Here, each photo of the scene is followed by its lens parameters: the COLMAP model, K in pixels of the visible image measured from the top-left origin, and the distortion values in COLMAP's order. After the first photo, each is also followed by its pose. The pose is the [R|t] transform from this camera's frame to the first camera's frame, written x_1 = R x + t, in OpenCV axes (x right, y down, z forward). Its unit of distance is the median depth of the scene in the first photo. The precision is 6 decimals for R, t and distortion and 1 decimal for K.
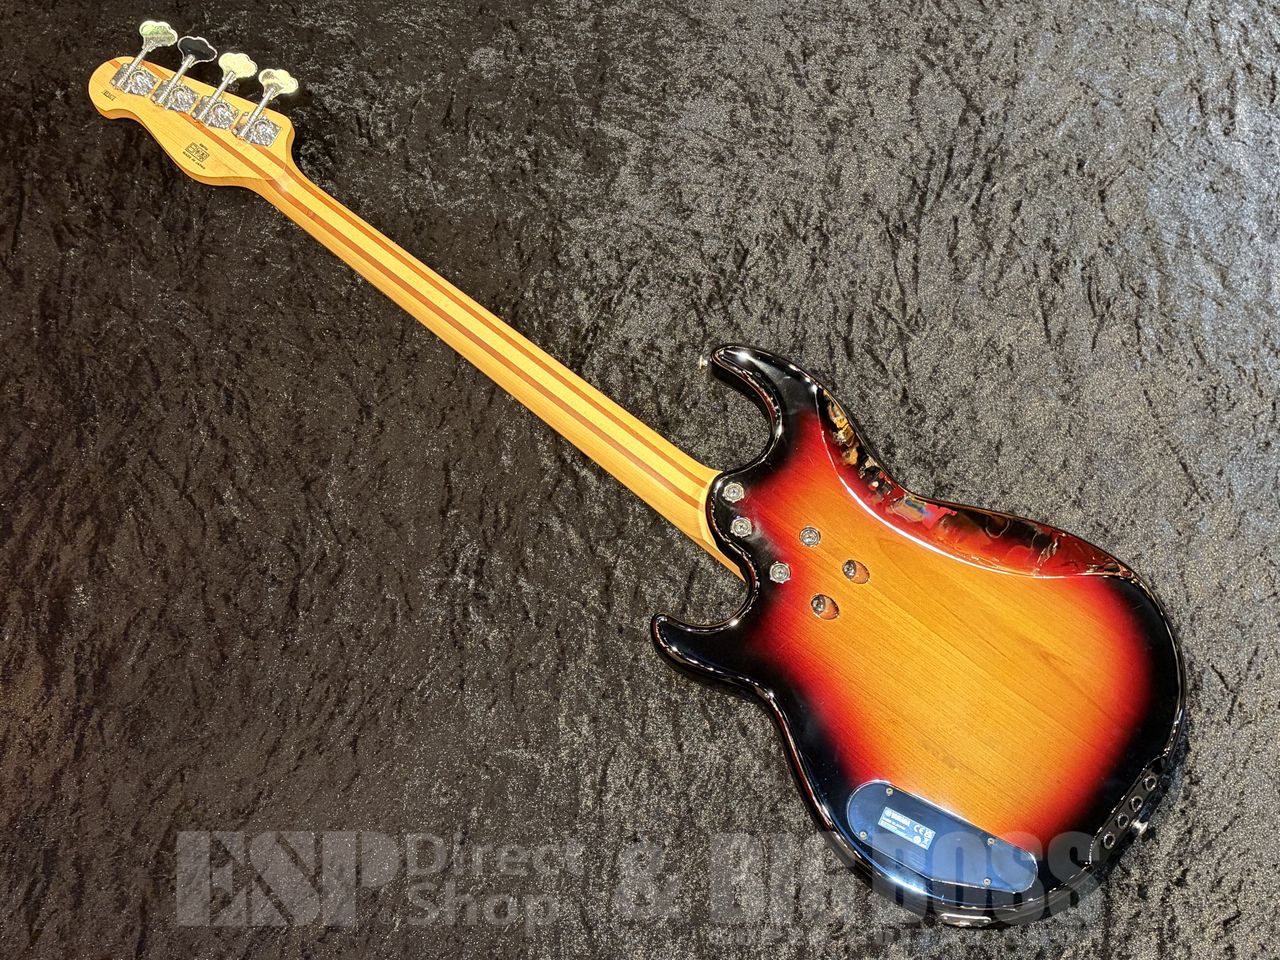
lens RADIAL K [[1544.5, 0, 647.8], [0, 1544.5, 501.2], [0, 0, 1]] dist [0.234013, -0.802795]
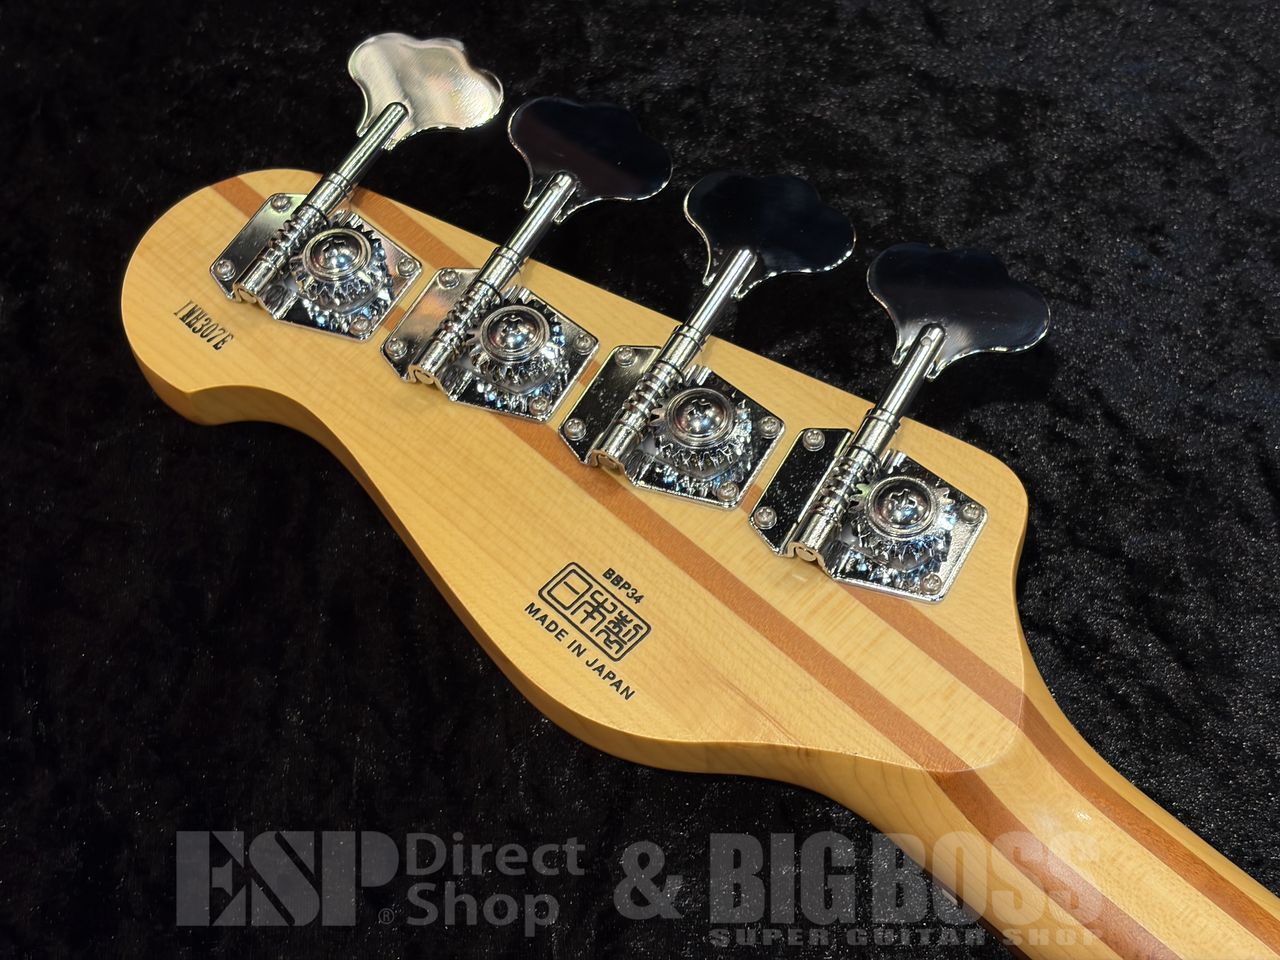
lens RADIAL K [[1991.7, 0, 640.0], [0, 1991.7, 480.0], [0, 0, 1]] dist [0.281118, -1.229839]
pose [[0.994771, 0.045547, -0.091410, -0.250984], [-0.059625, 0.985680, -0.157734, -0.192924], [0.082917, 0.162359, 0.983242, 0.715275]]
